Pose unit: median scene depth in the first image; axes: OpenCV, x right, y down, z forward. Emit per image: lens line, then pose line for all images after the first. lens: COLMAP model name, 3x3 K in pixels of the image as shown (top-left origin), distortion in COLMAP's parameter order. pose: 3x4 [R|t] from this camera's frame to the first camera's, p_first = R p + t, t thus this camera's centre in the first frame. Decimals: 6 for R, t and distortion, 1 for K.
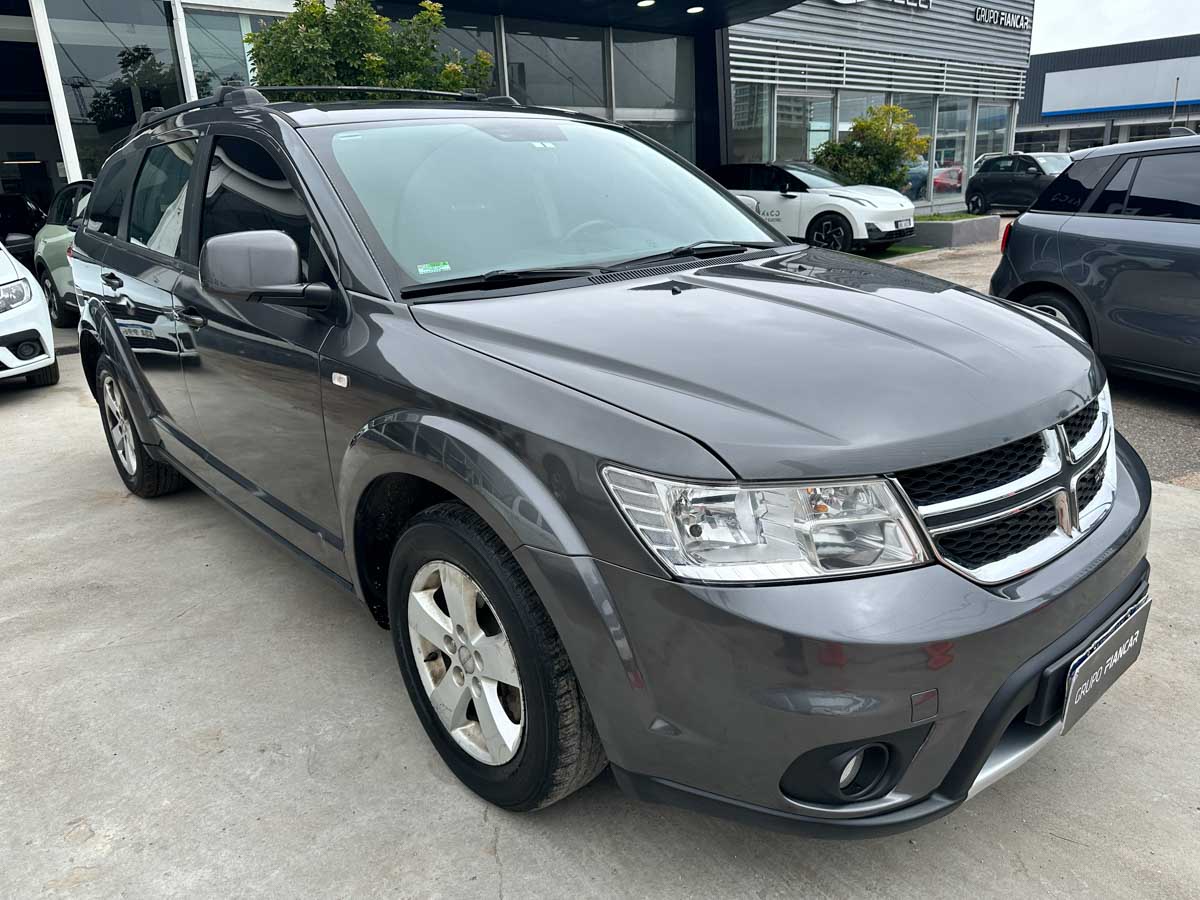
lens RADIAL K [[865.8, 0, 605.1], [0, 865.8, 445.8], [0, 0, 1]] dist [0.003562, -0.001675]
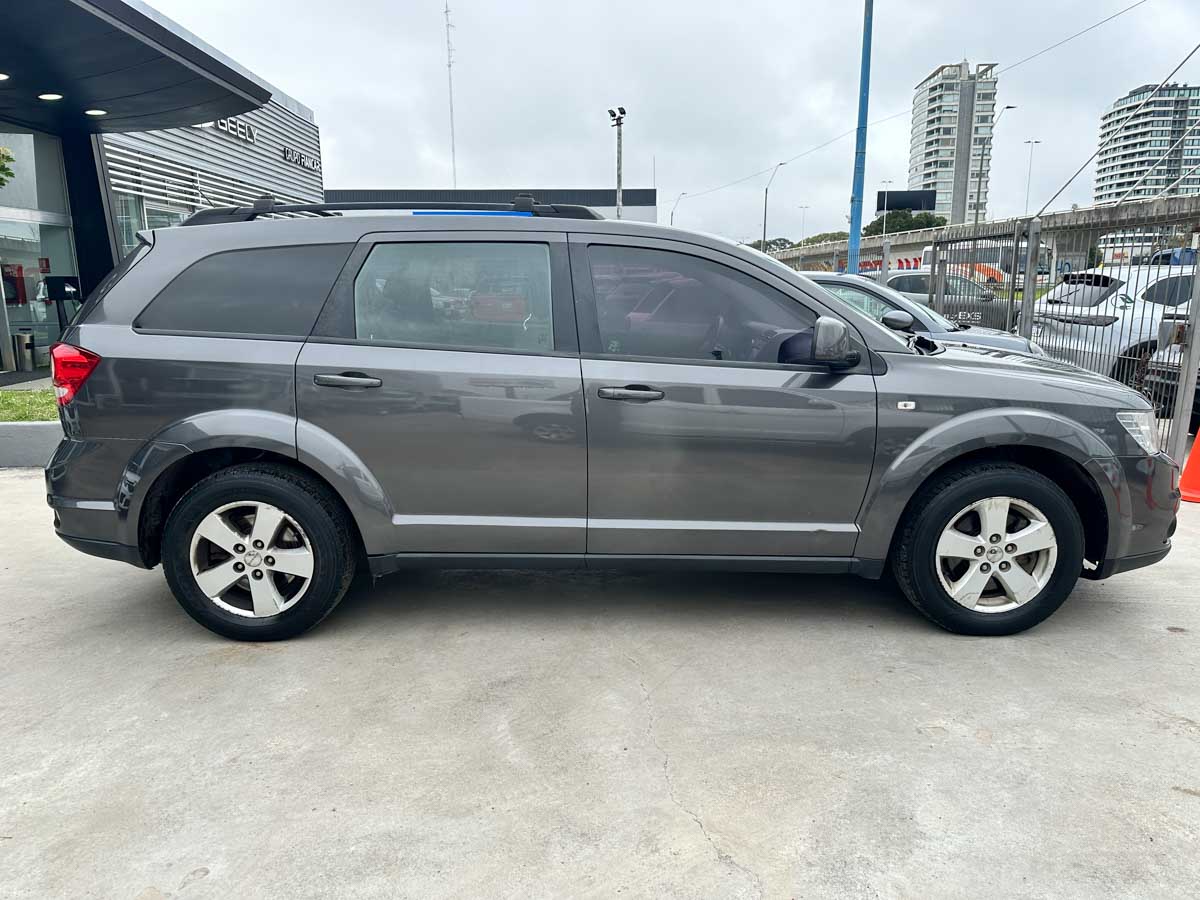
lens RADIAL K [[862.4, 0, 600.0], [0, 862.4, 450.0], [0, 0, 1]] dist [0.036378, -0.046501]
pose [[0.656113, -0.110902, 0.746470, -0.933438], [0.204280, 0.978315, -0.034206, -0.028347], [-0.726489, 0.174931, 0.664540, 0.182153]]
